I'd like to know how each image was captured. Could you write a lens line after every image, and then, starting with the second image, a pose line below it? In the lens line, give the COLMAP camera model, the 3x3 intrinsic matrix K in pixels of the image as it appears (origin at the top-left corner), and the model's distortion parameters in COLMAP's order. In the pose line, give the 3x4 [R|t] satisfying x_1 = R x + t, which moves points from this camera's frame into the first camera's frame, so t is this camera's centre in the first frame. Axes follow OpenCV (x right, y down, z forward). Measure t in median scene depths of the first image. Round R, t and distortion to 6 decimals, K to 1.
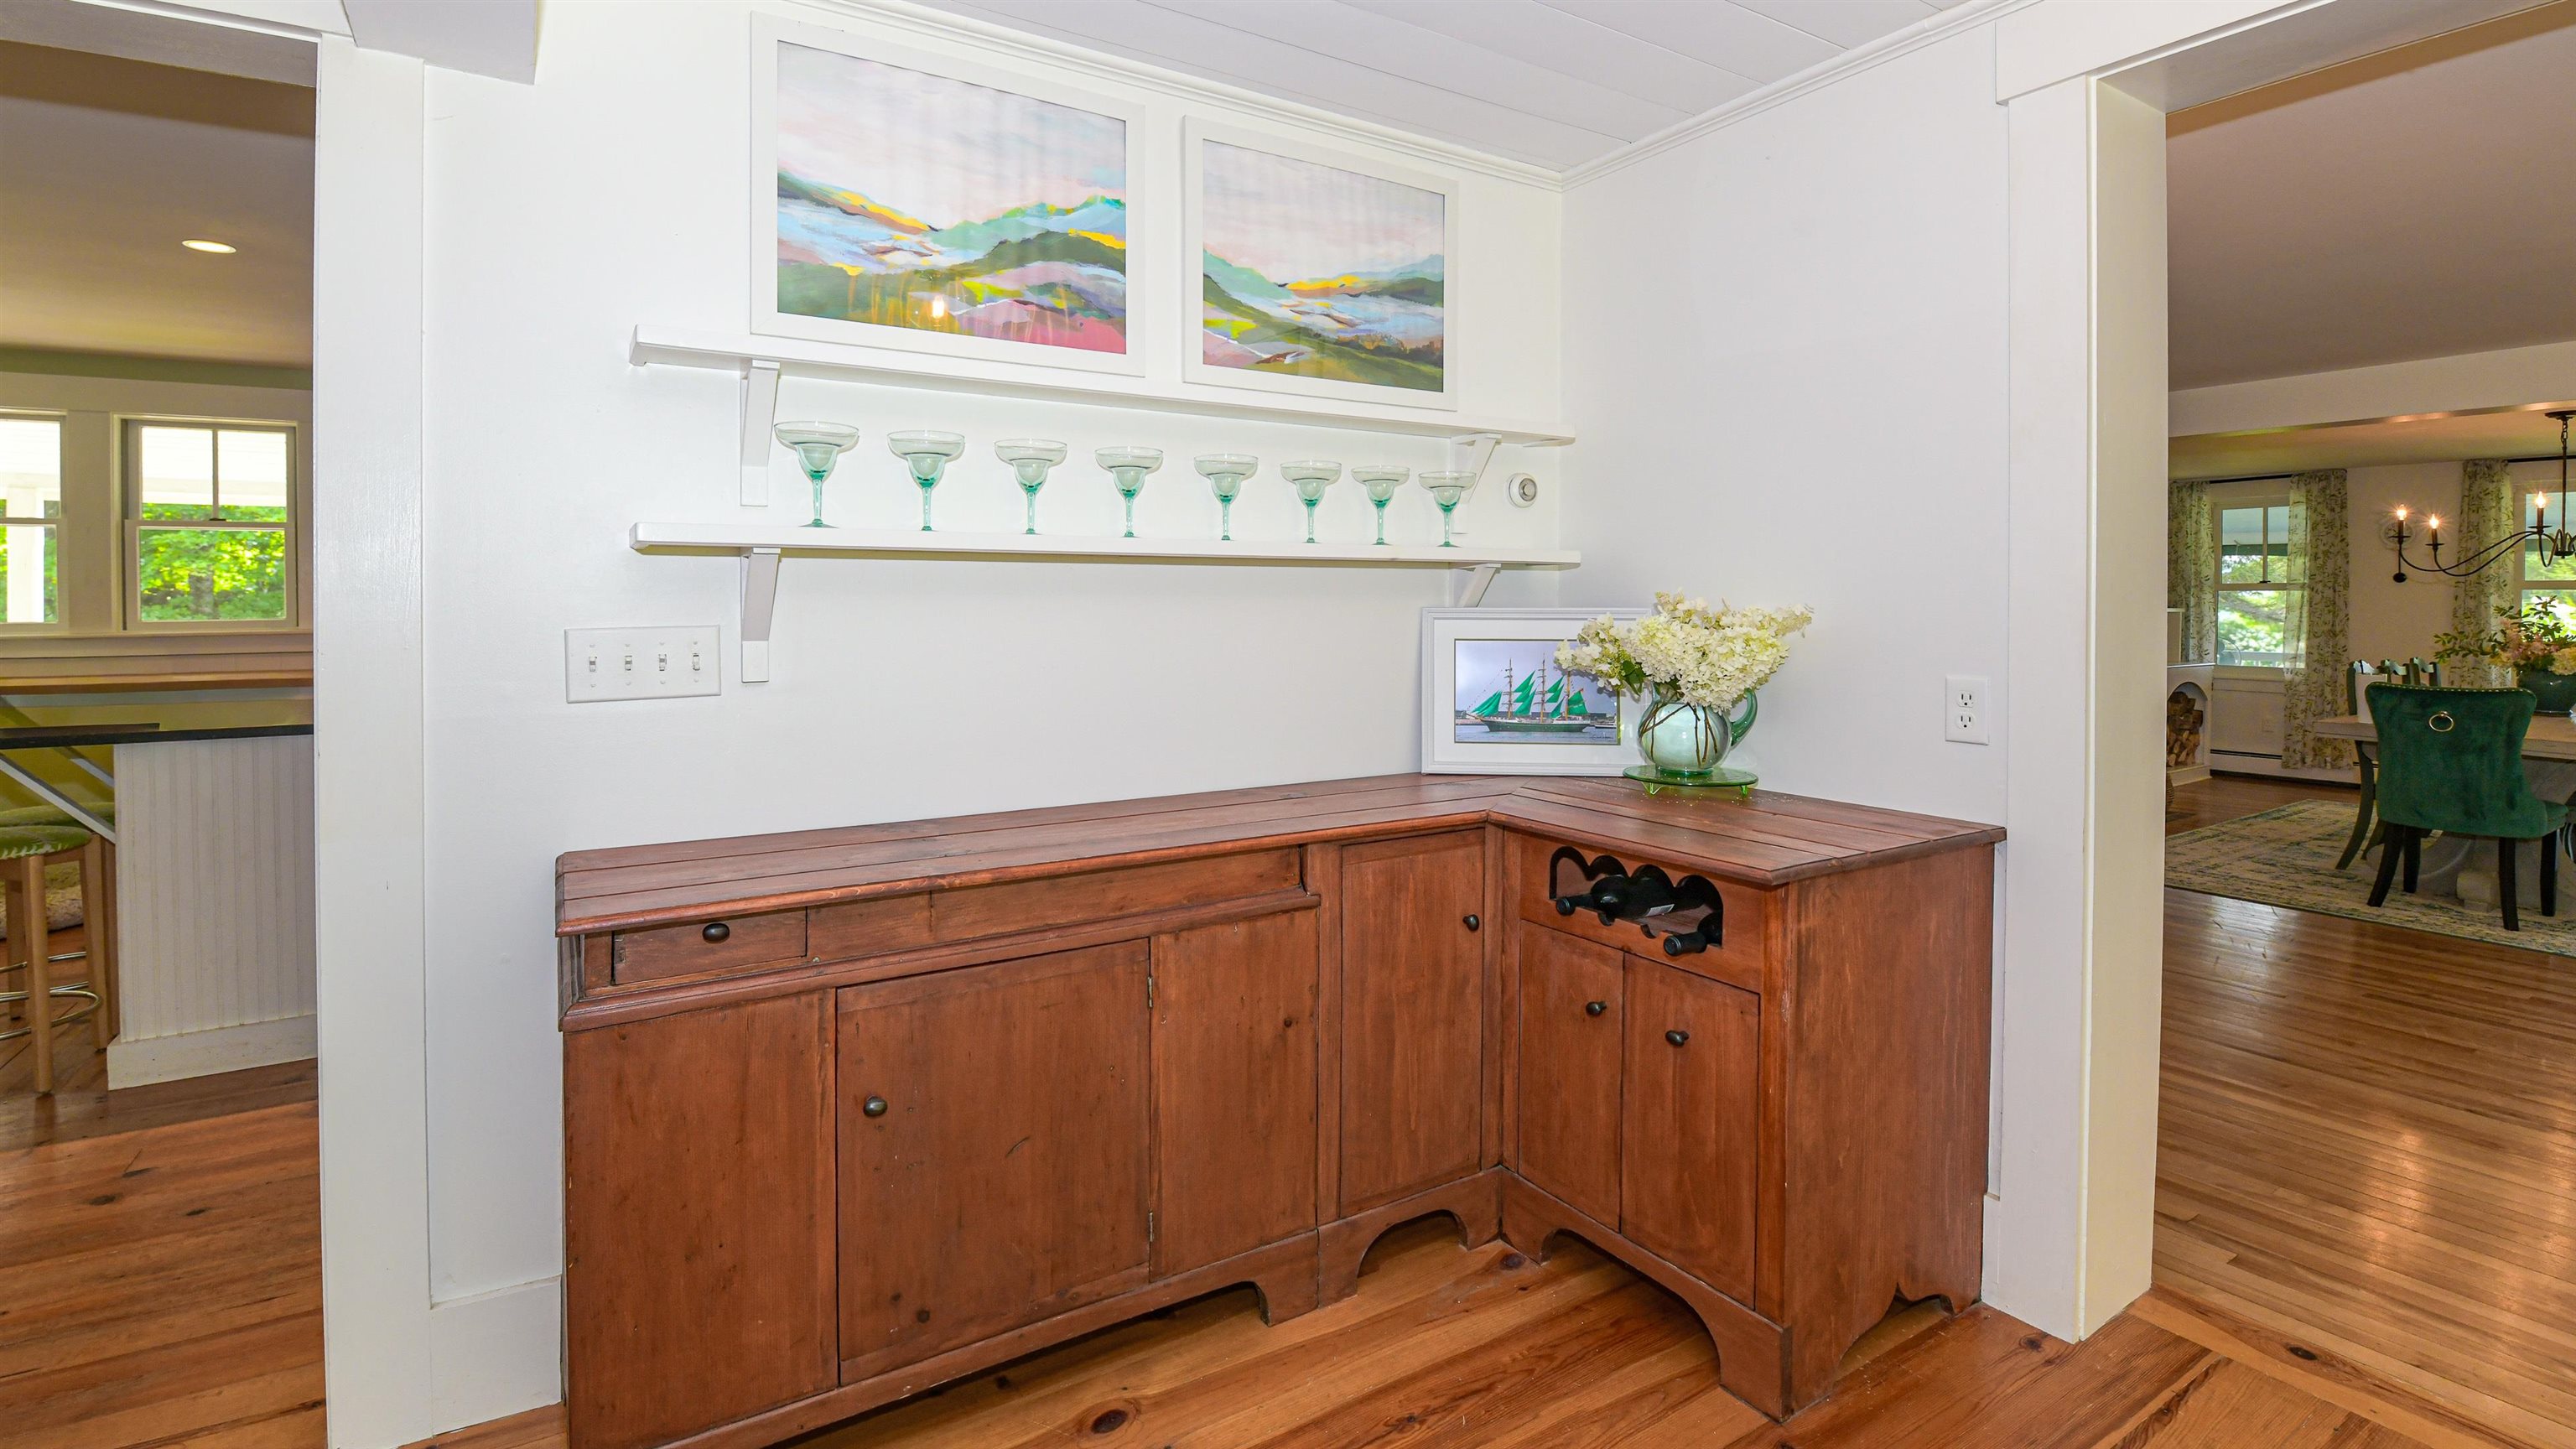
lens RADIAL K [[1186.2, 0, 1291.0], [0, 1186.2, 617.5], [0, 0, 1]] dist [-0.000819, -0.000075]
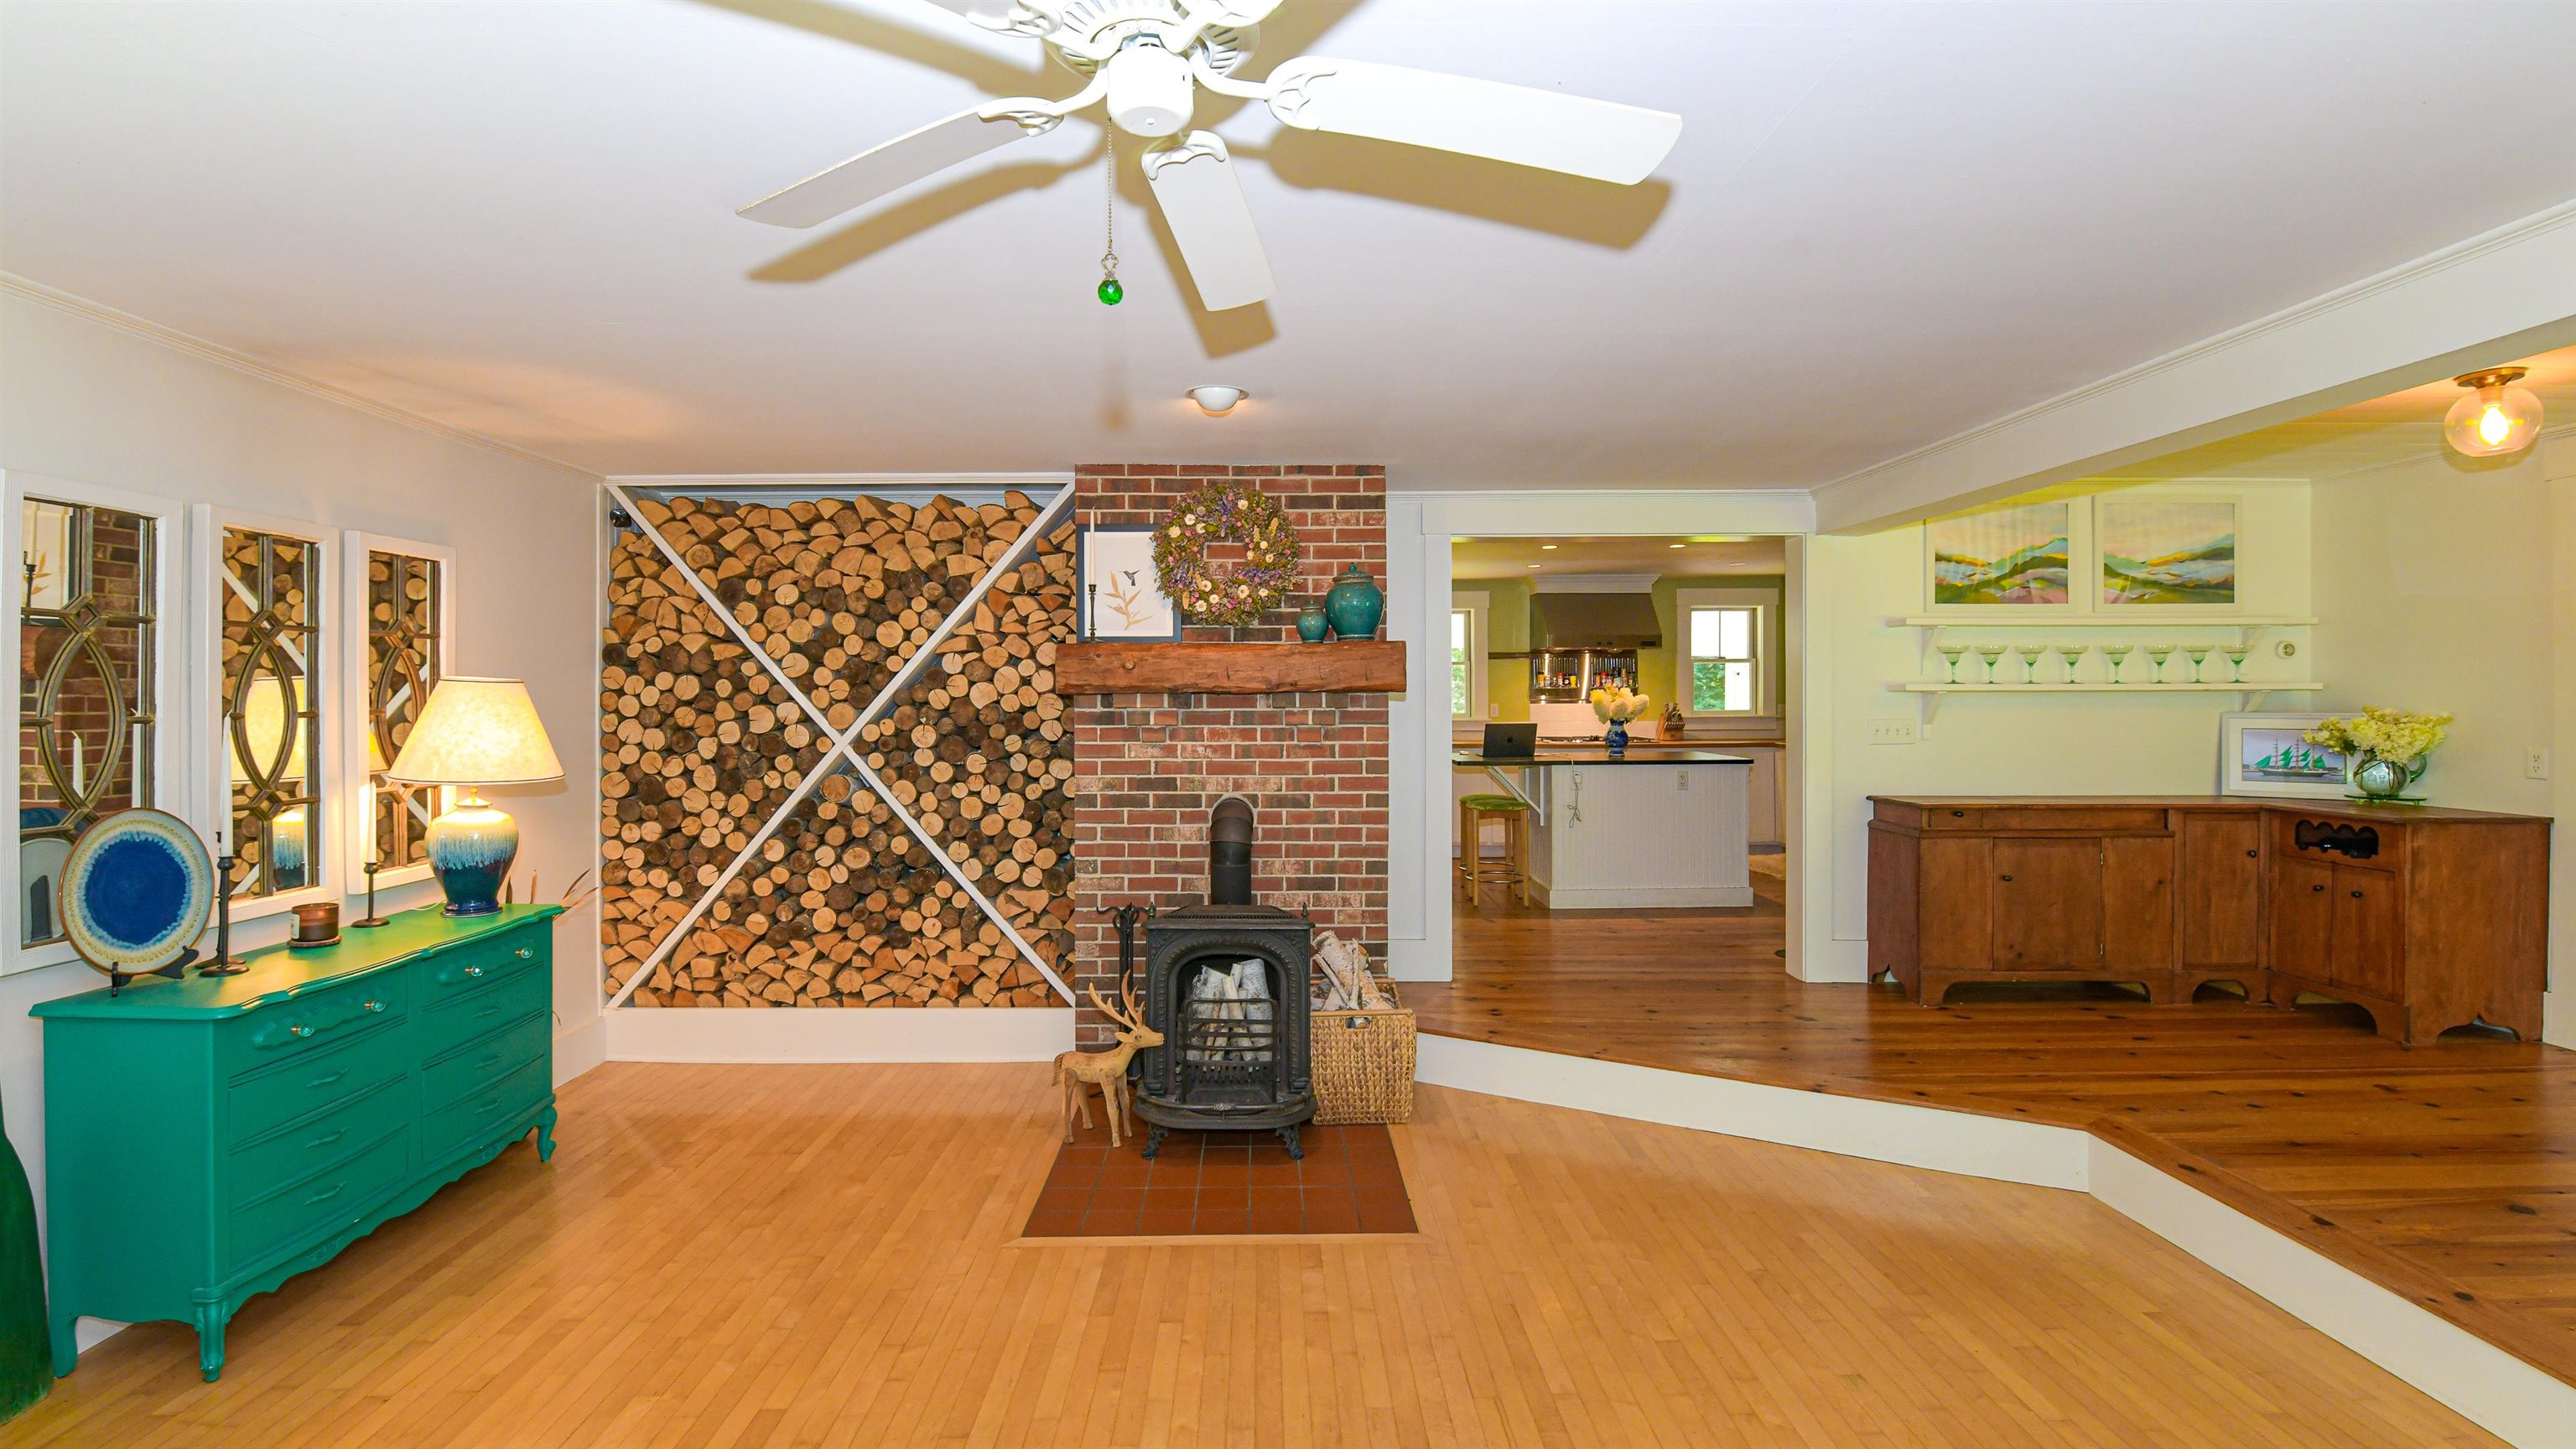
lens RADIAL K [[1234.2, 0, 1297.2], [0, 1234.2, 691.4], [0, 0, 1]] dist [-0.001452, -0.012755]
pose [[0.869454, -0.001707, -0.494010, -0.275771], [-0.006184, 0.999878, -0.014339, -0.005784], [0.493974, 0.015522, 0.869338, -1.946214]]
